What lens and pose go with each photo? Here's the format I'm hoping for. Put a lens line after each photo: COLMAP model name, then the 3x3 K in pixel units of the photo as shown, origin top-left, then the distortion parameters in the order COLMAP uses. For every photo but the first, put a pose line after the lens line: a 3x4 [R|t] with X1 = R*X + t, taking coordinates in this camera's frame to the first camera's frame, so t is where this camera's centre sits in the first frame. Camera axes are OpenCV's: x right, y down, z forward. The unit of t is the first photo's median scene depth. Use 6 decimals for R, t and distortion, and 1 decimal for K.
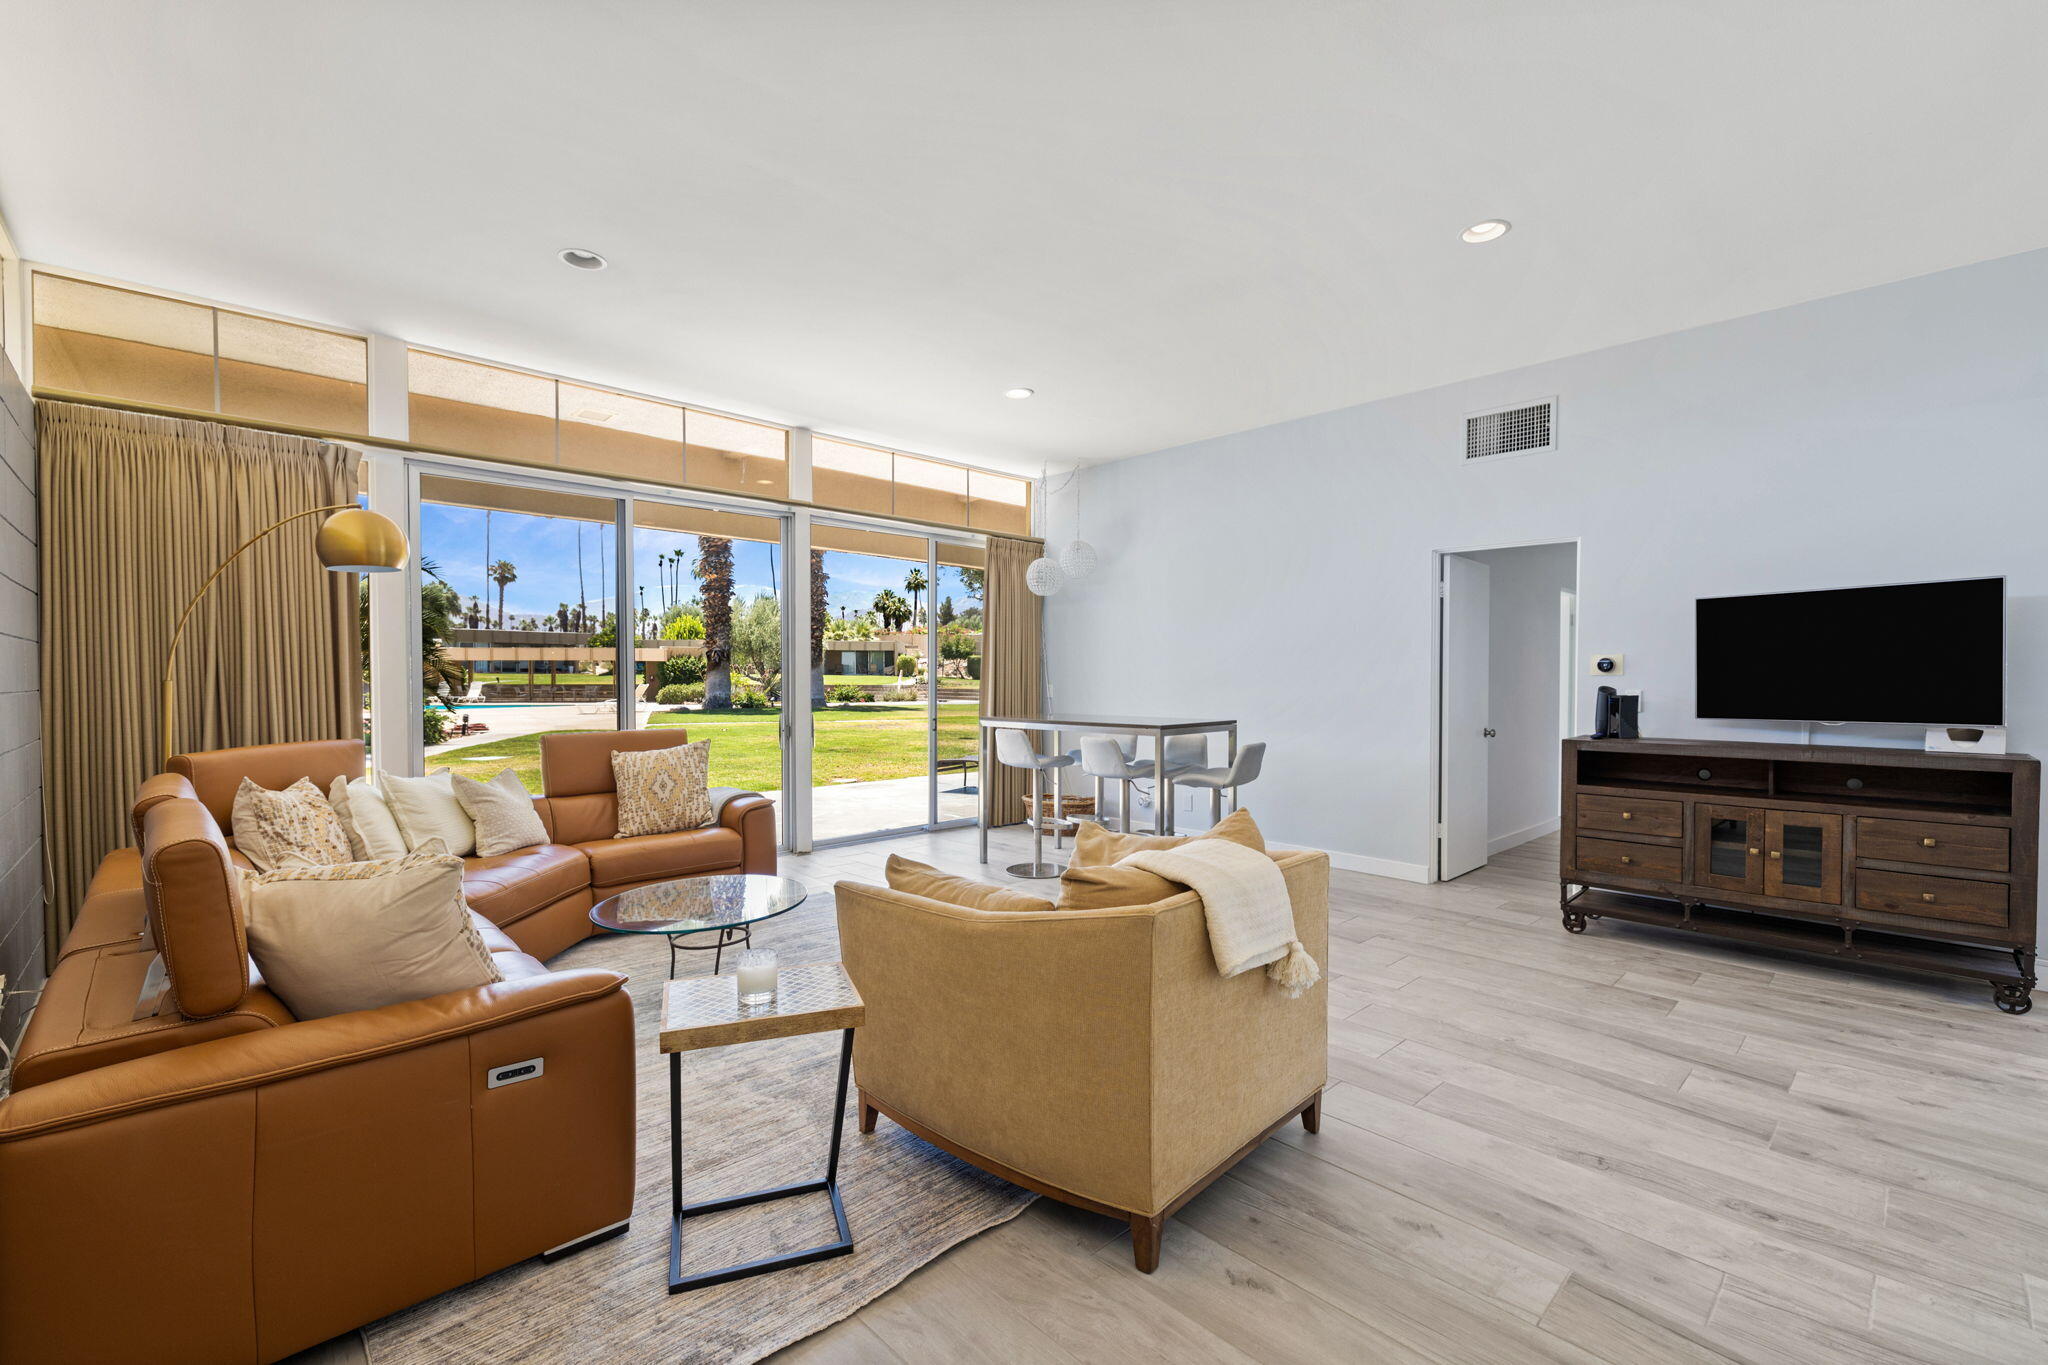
lens RADIAL K [[880.8, 0, 1093.6], [0, 880.8, 709.4], [0, 0, 1]] dist [-0.008682, 0.001442]
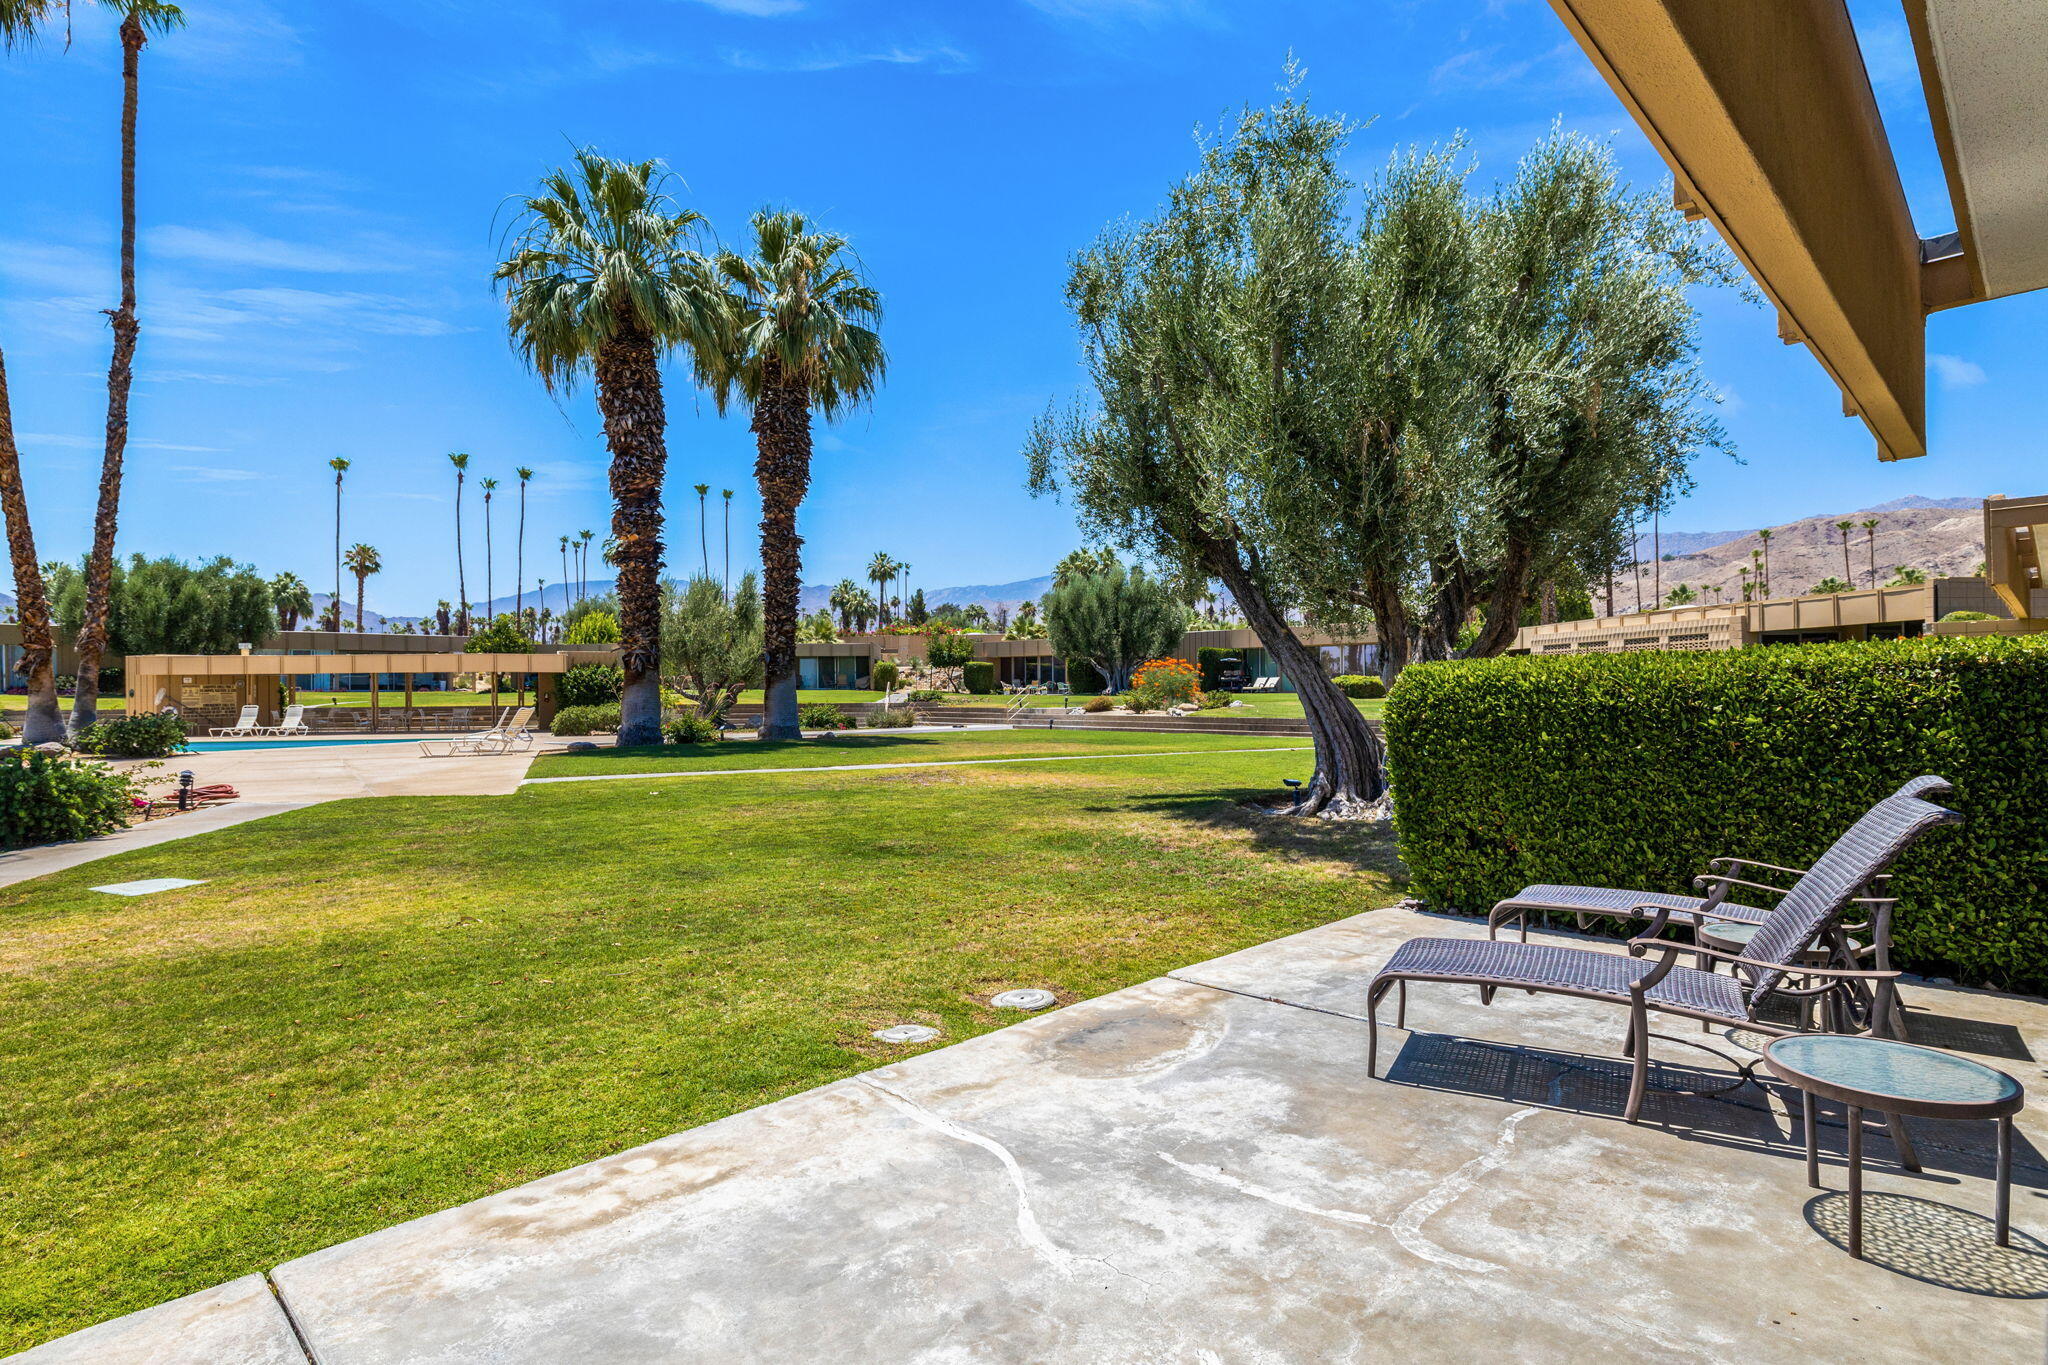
lens RADIAL K [[1088.2, 0, 1022.2], [0, 1088.2, 716.2], [0, 0, 1]] dist [-0.006734, 0.000172]
pose [[0.998083, -0.008500, -0.061309, -0.315556], [0.007774, 0.999897, -0.012075, -0.029623], [0.061405, 0.011576, 0.998046, 0.705221]]
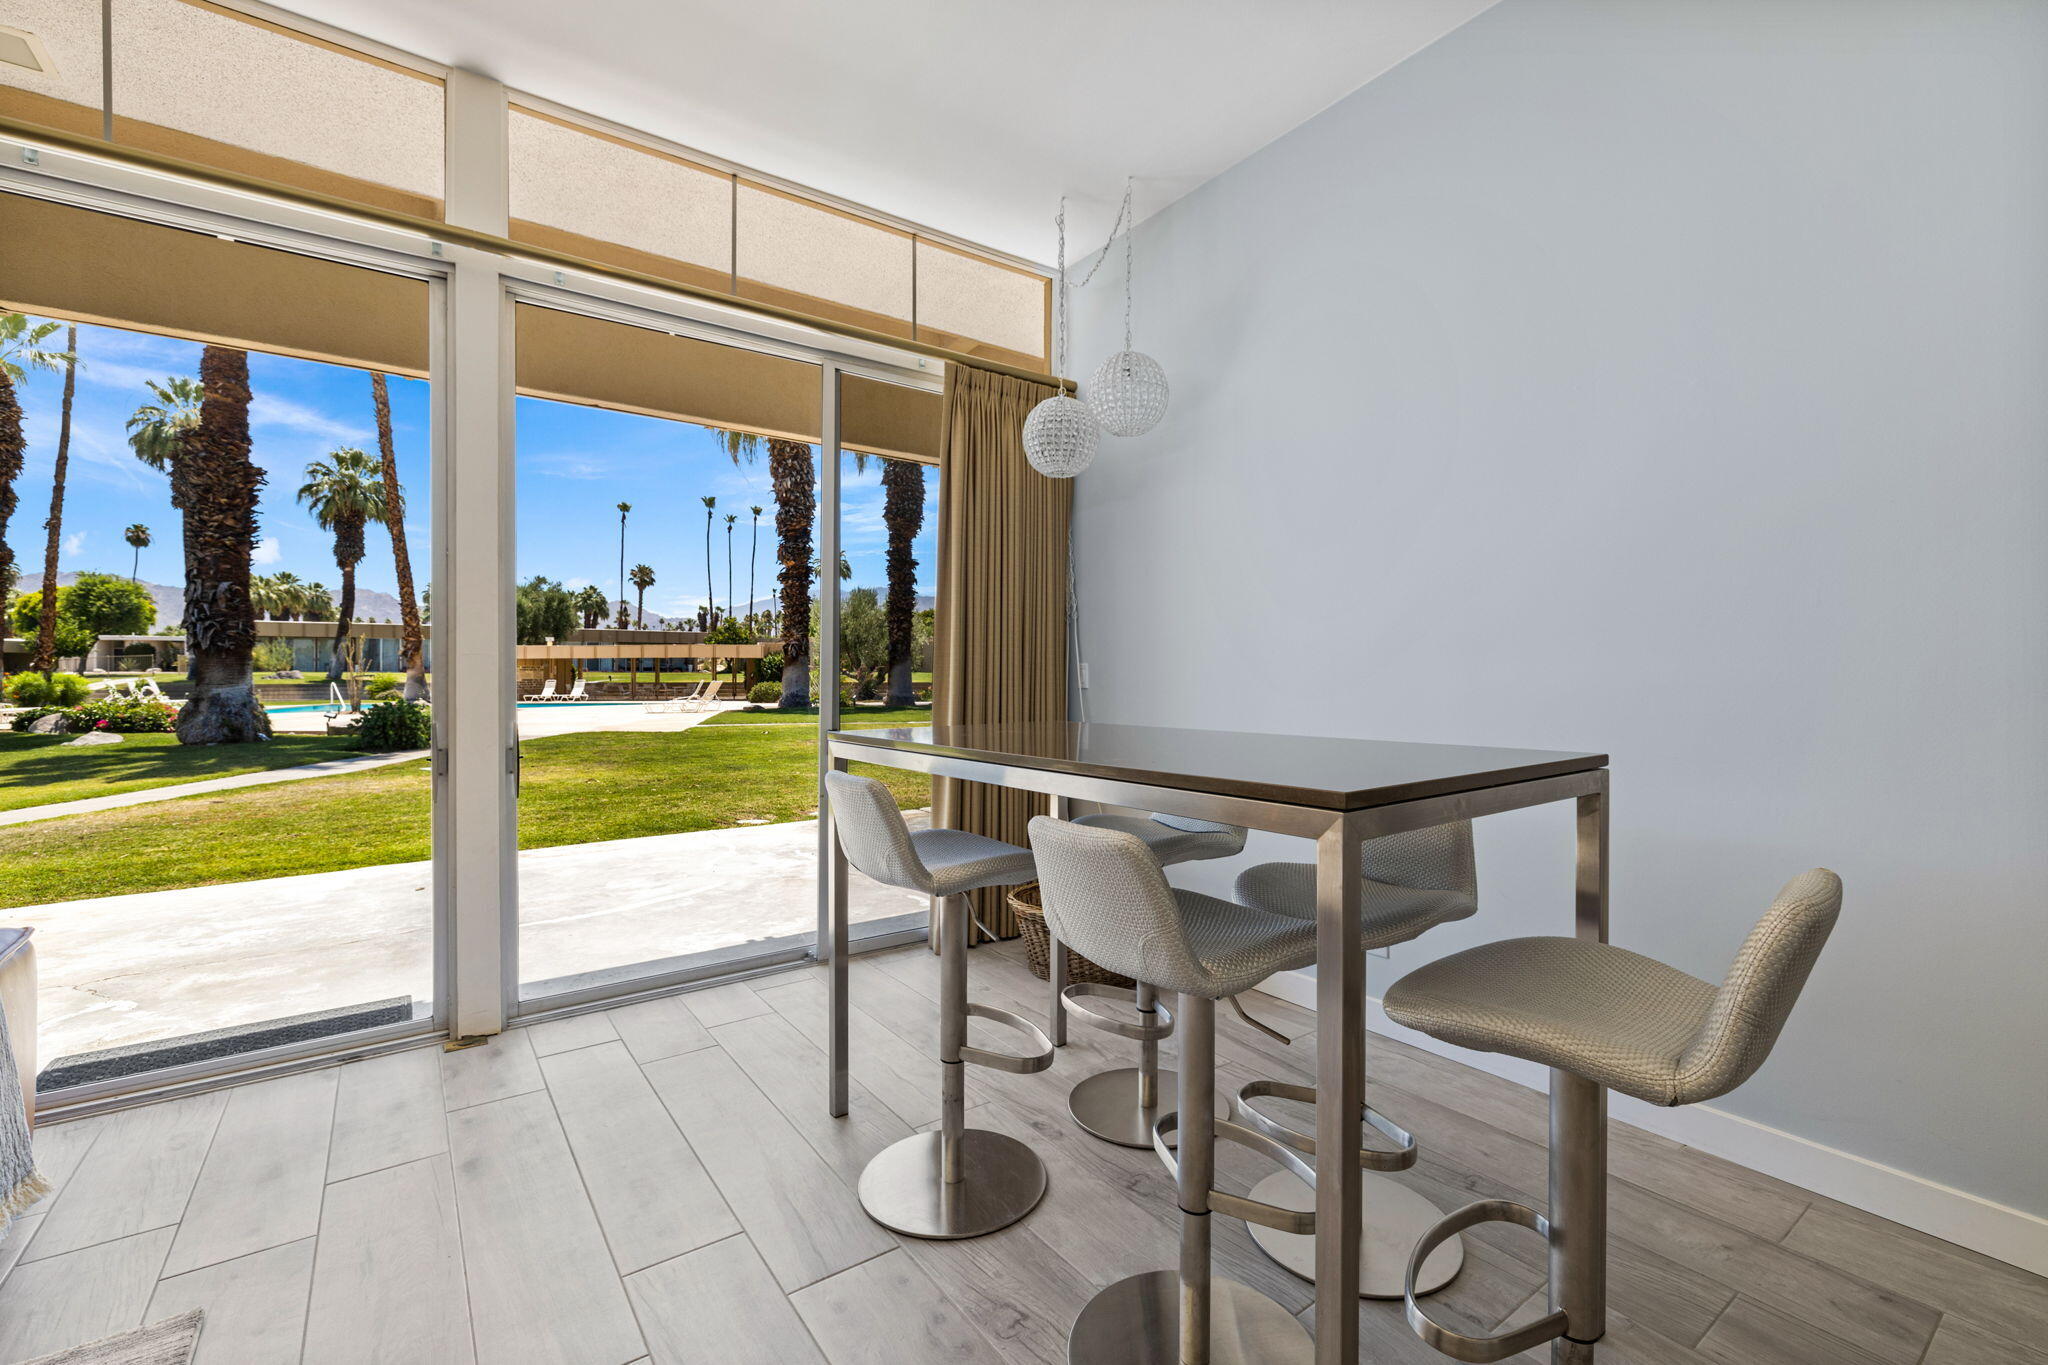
lens RADIAL K [[880.8, 0, 1055.3], [0, 880.8, 699.8], [0, 0, 1]] dist [-0.008682, 0.001442]
pose [[0.983617, -0.001315, -0.180266, 0.023893], [-0.000130, 0.999968, -0.008004, -0.003075], [0.180271, 0.007897, 0.983585, 0.438850]]
